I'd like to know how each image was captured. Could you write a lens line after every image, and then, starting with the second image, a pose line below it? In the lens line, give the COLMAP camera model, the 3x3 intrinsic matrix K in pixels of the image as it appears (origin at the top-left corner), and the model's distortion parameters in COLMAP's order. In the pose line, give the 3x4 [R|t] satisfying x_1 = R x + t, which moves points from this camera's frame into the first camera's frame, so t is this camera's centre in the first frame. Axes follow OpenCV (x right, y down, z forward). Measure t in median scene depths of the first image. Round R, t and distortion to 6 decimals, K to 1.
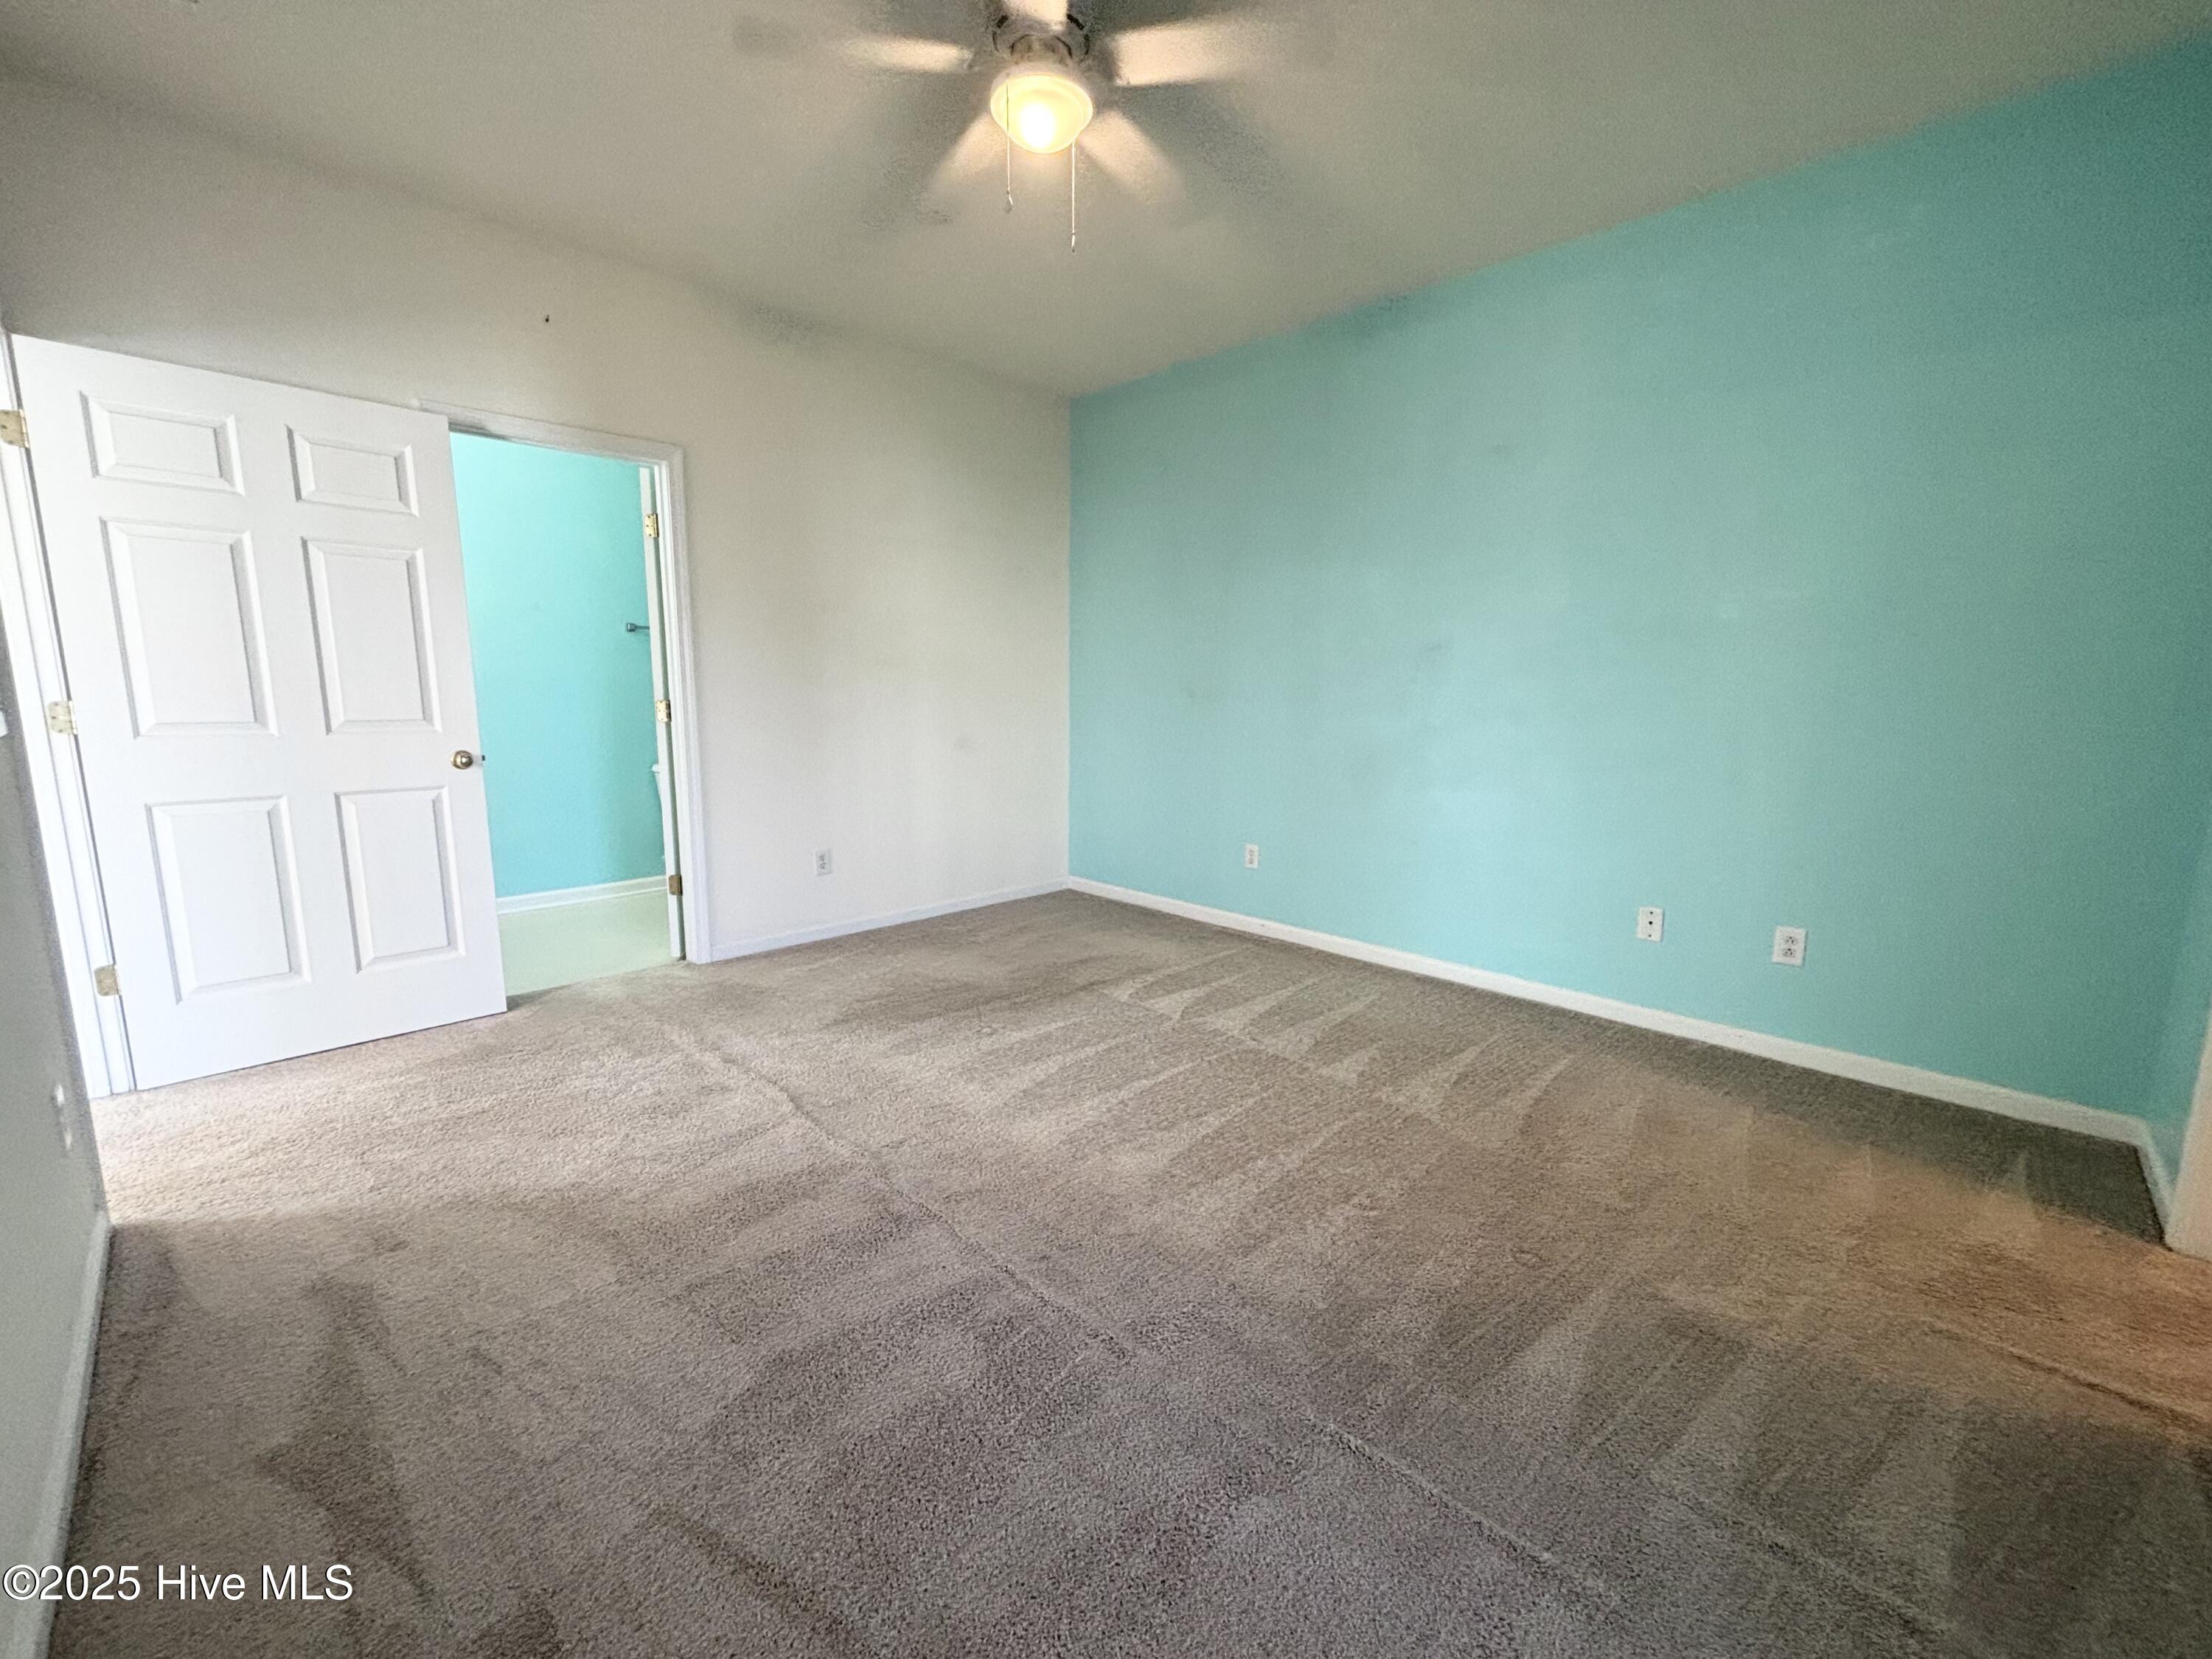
lens RADIAL K [[888.4, 0, 1114.7], [0, 888.4, 824.7], [0, 0, 1]] dist [0.002375, -0.002561]
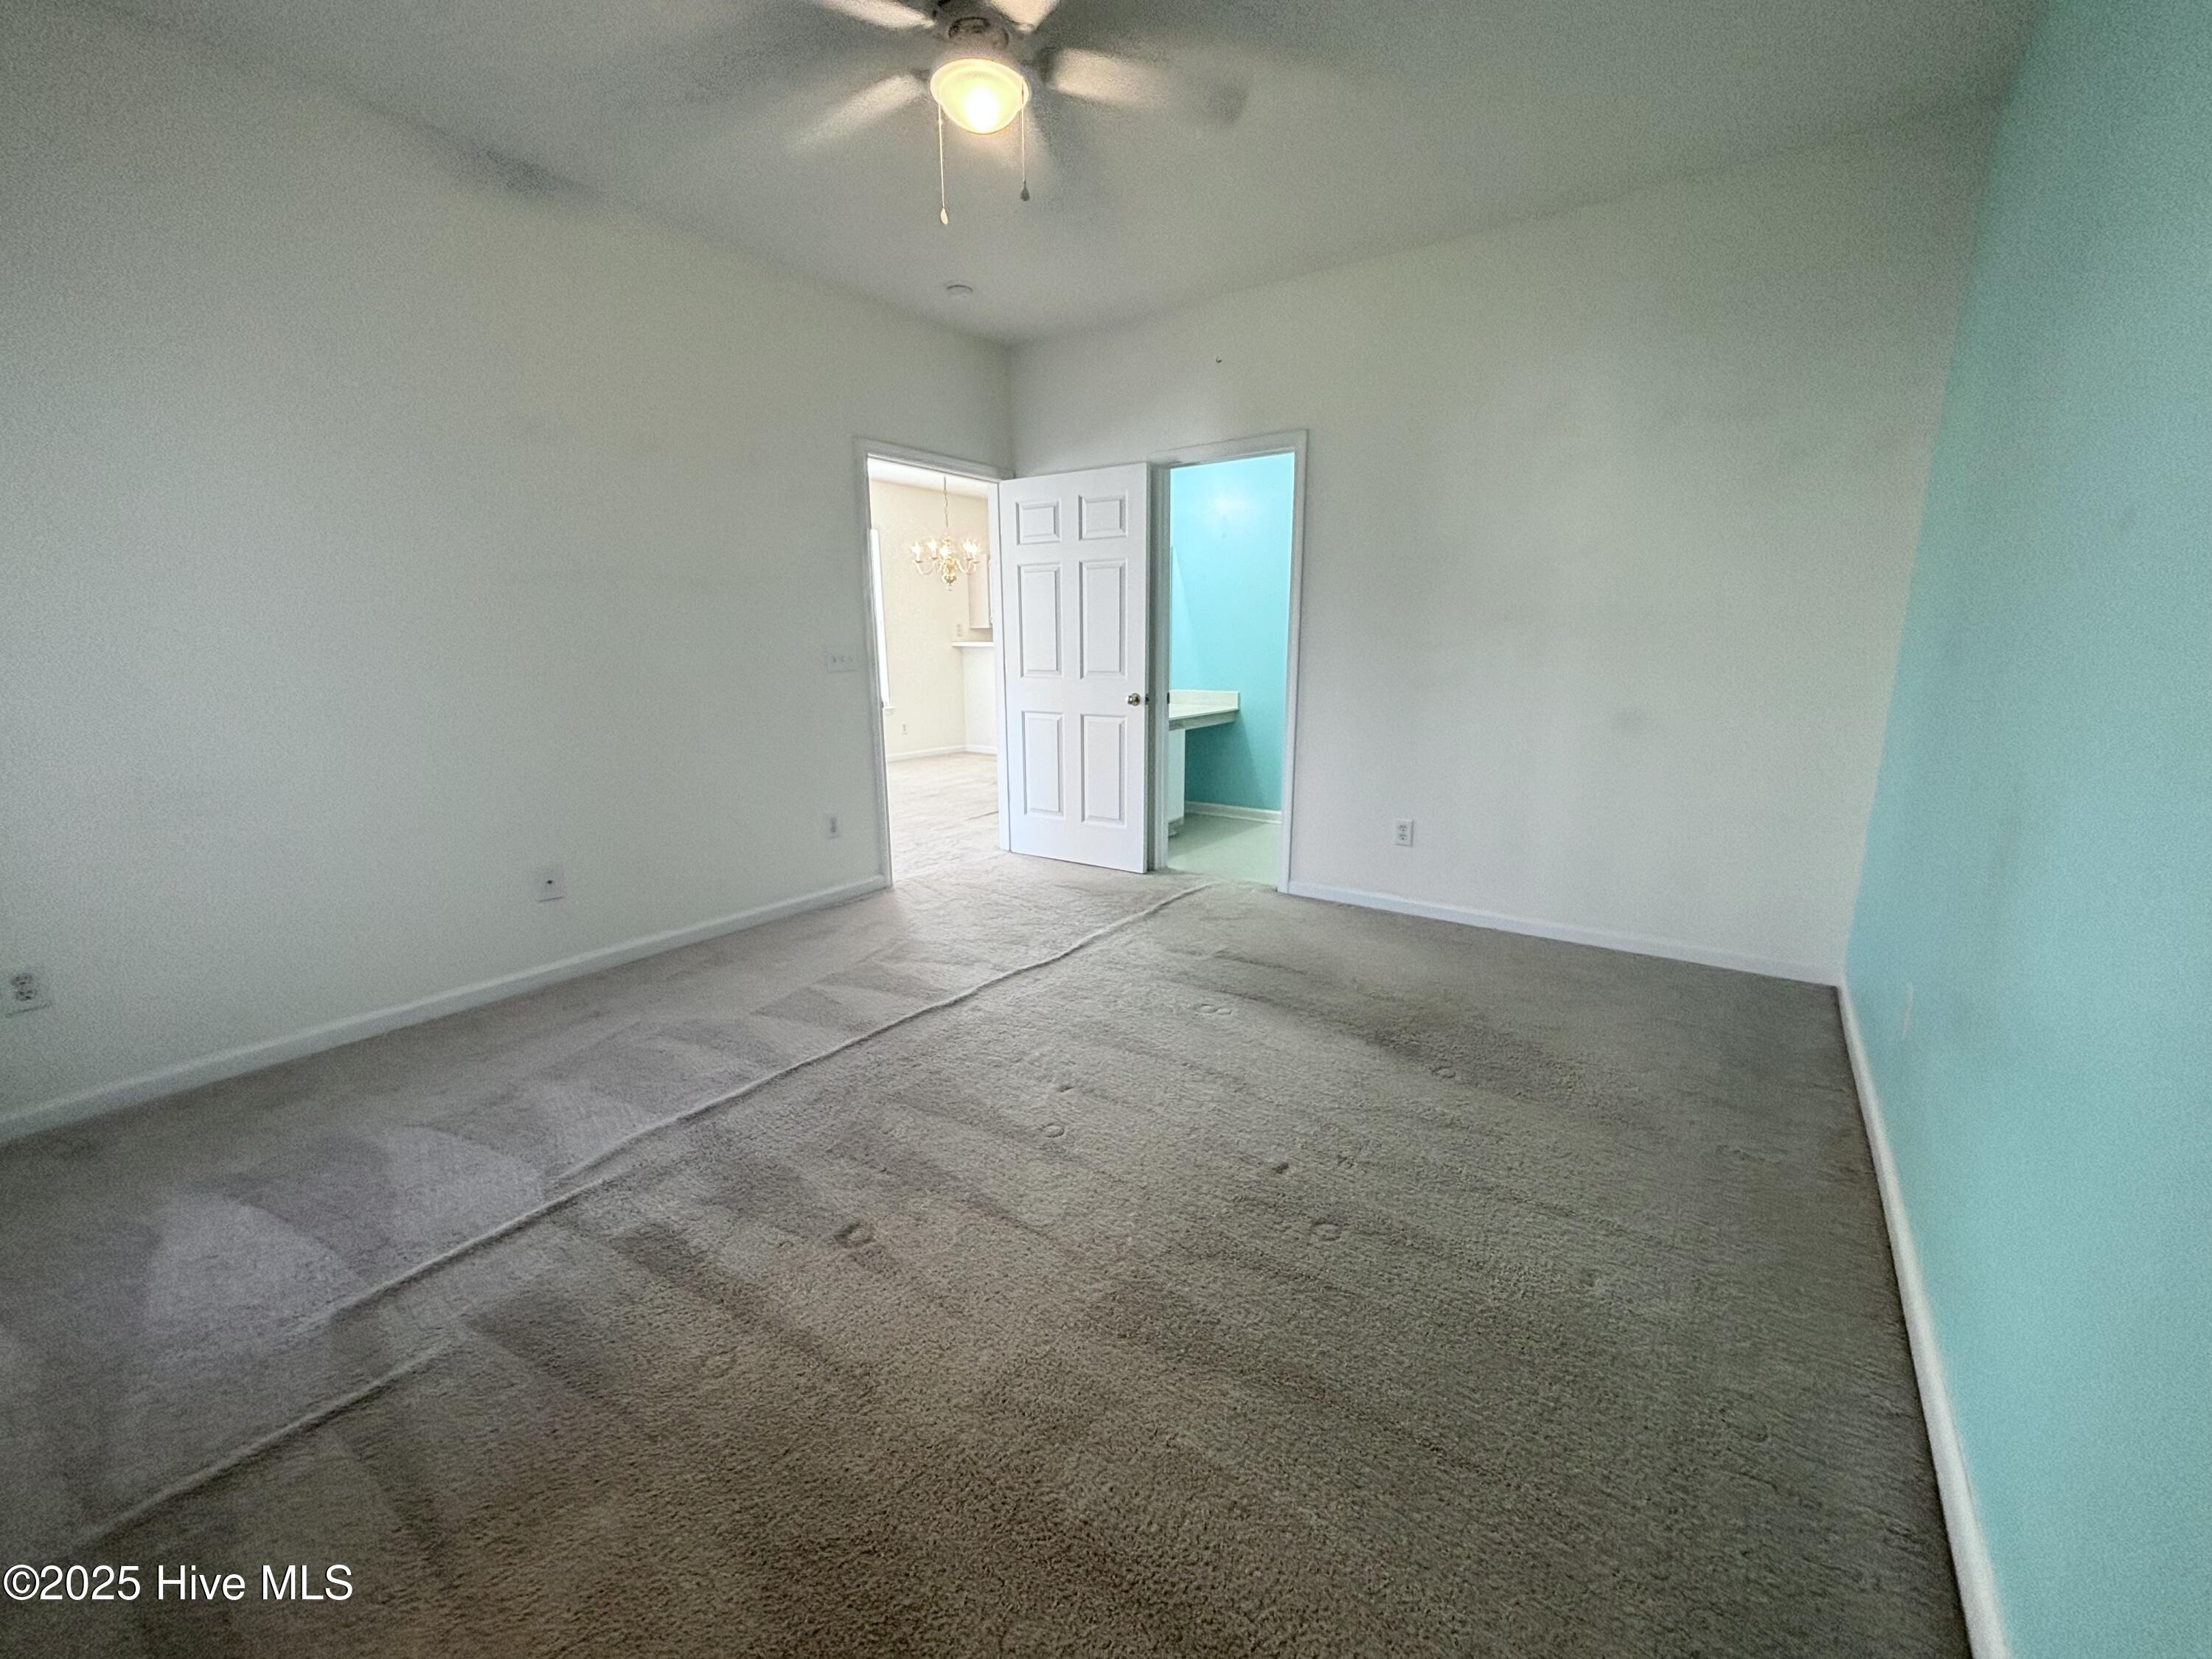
lens RADIAL K [[888.4, 0, 1118.9], [0, 888.4, 839.8], [0, 0, 1]] dist [0.002375, -0.002561]
pose [[0.147020, 0.201628, -0.968365, 0.750237], [-0.142295, 0.973132, 0.181017, -0.108429], [0.978845, 0.111180, 0.171760, 0.735354]]
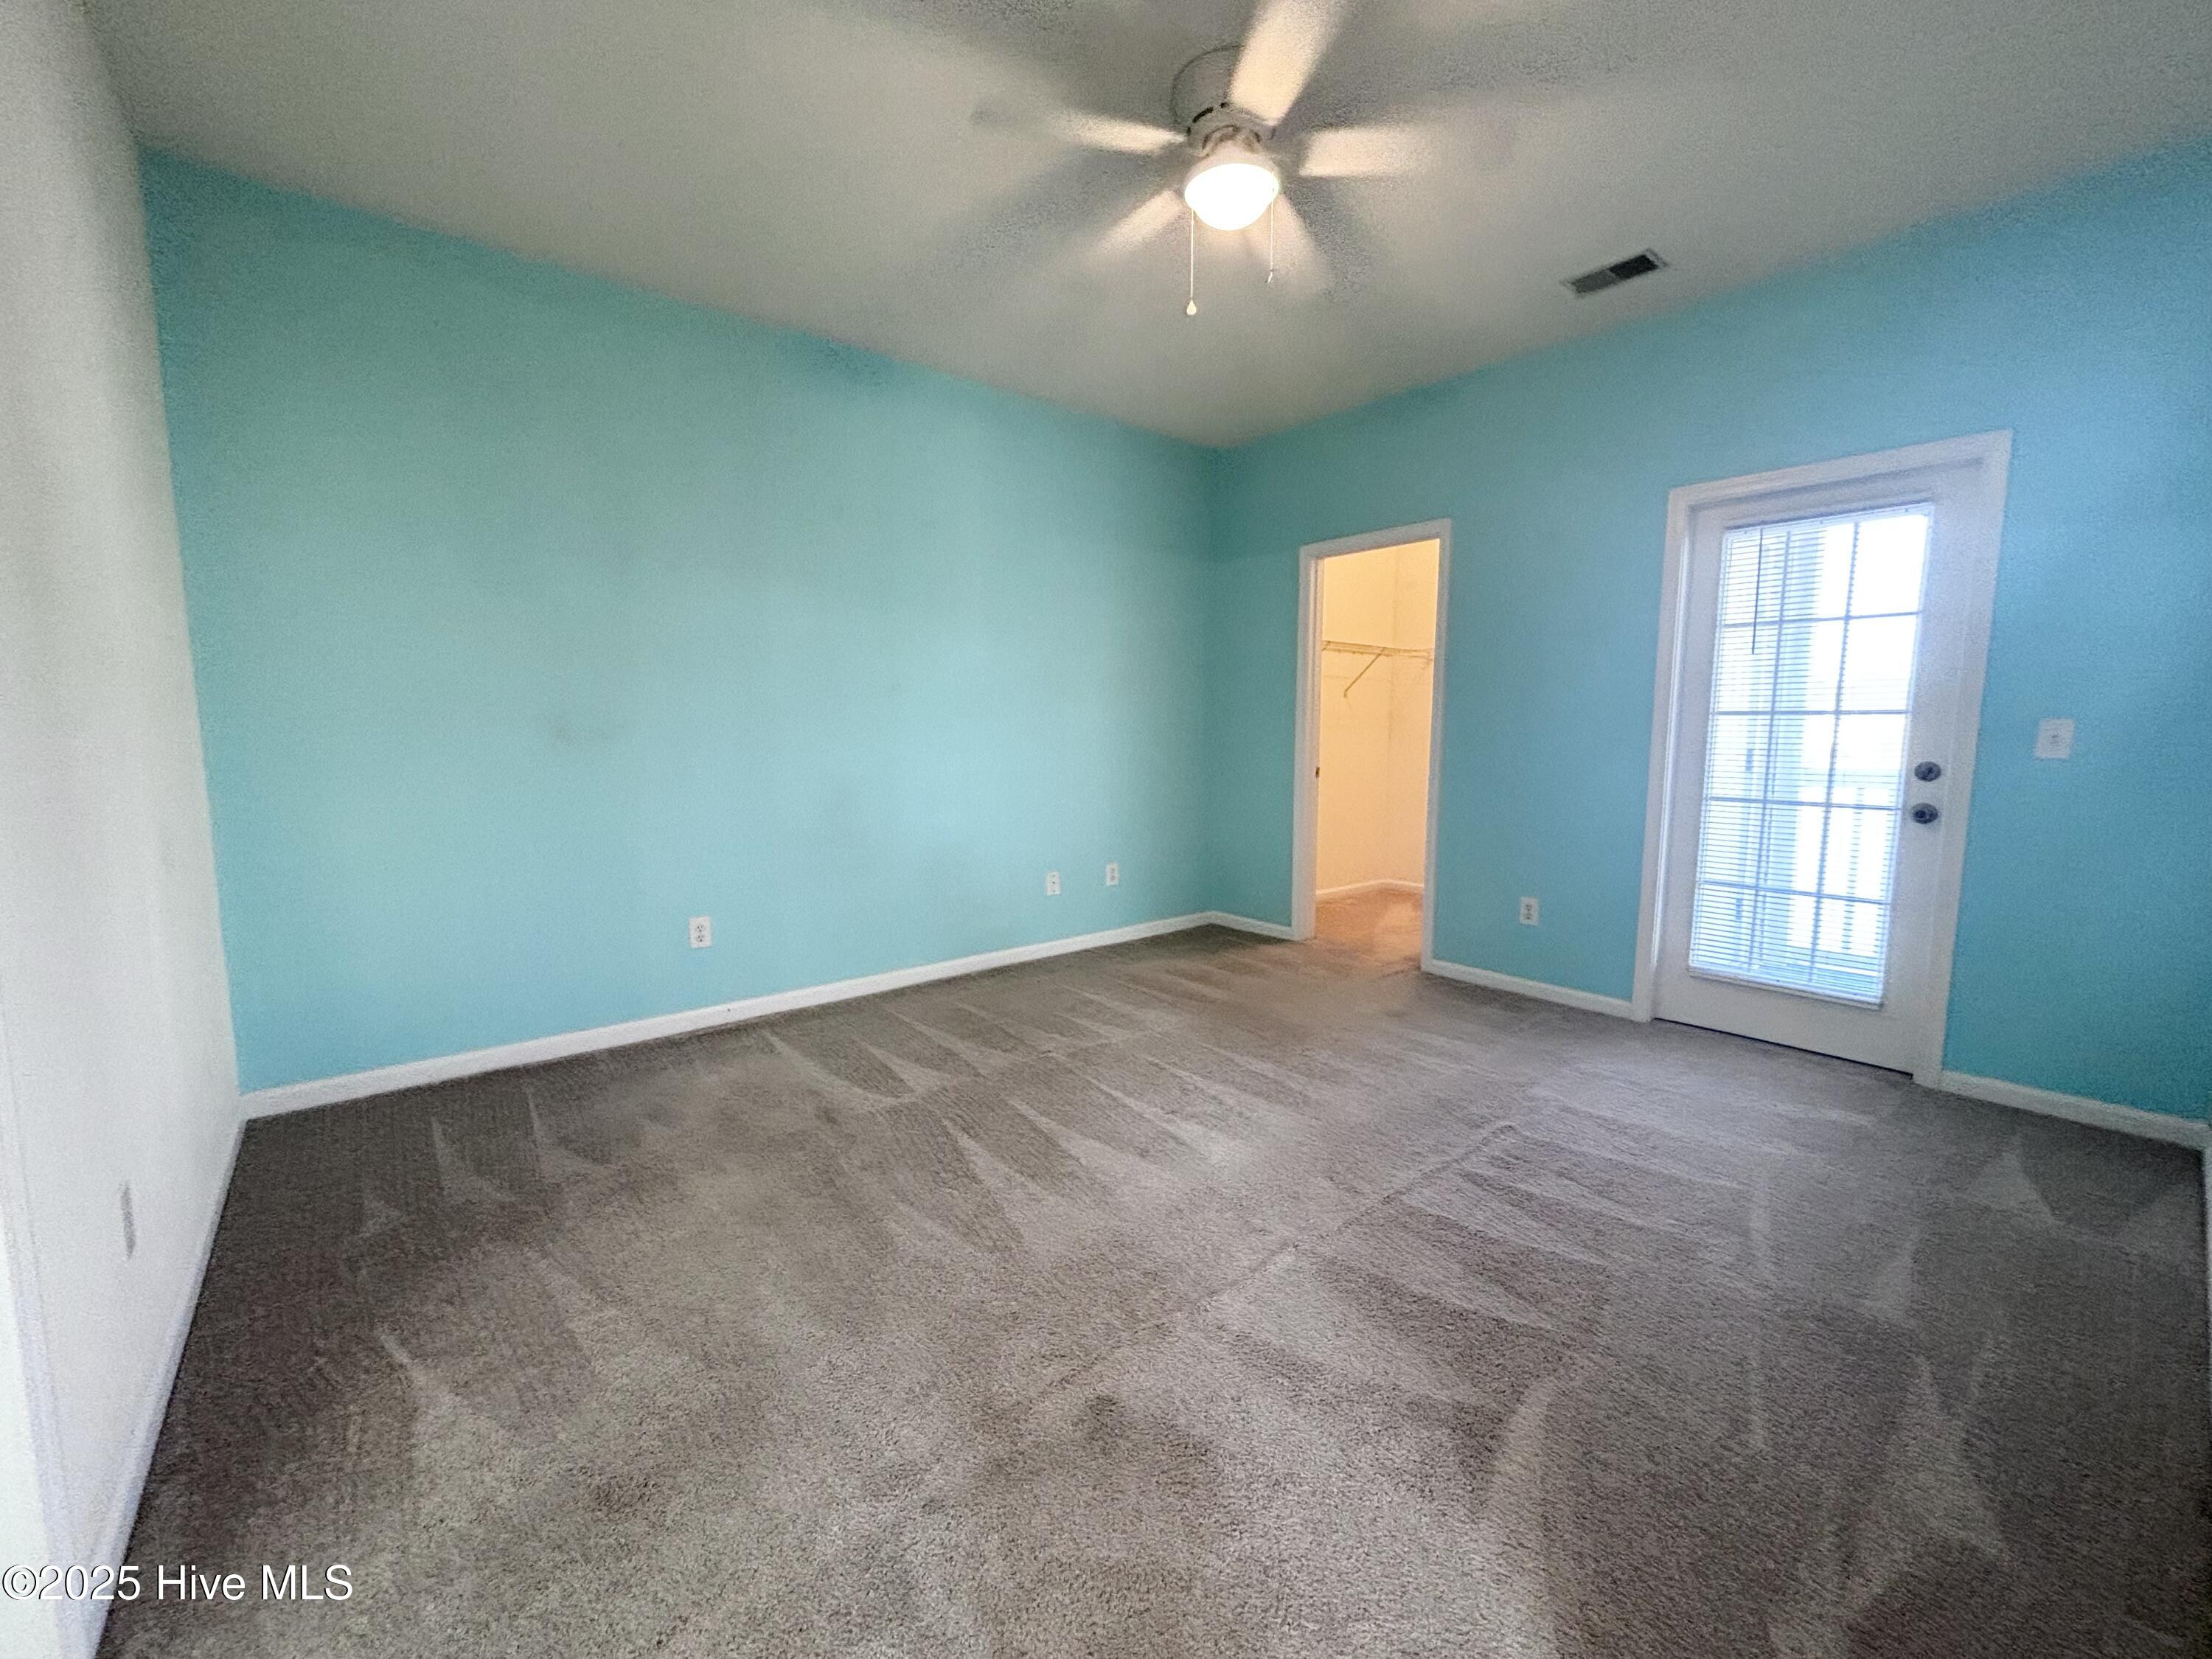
lens RADIAL K [[888.4, 0, 1100.0], [0, 888.4, 824.9], [0, 0, 1]] dist [0.002375, -0.002561]
pose [[0.099062, -0.125604, 0.987122, -0.864611], [0.146011, 0.983099, 0.110439, -0.140966], [-0.984311, 0.133190, 0.115727, 0.770742]]
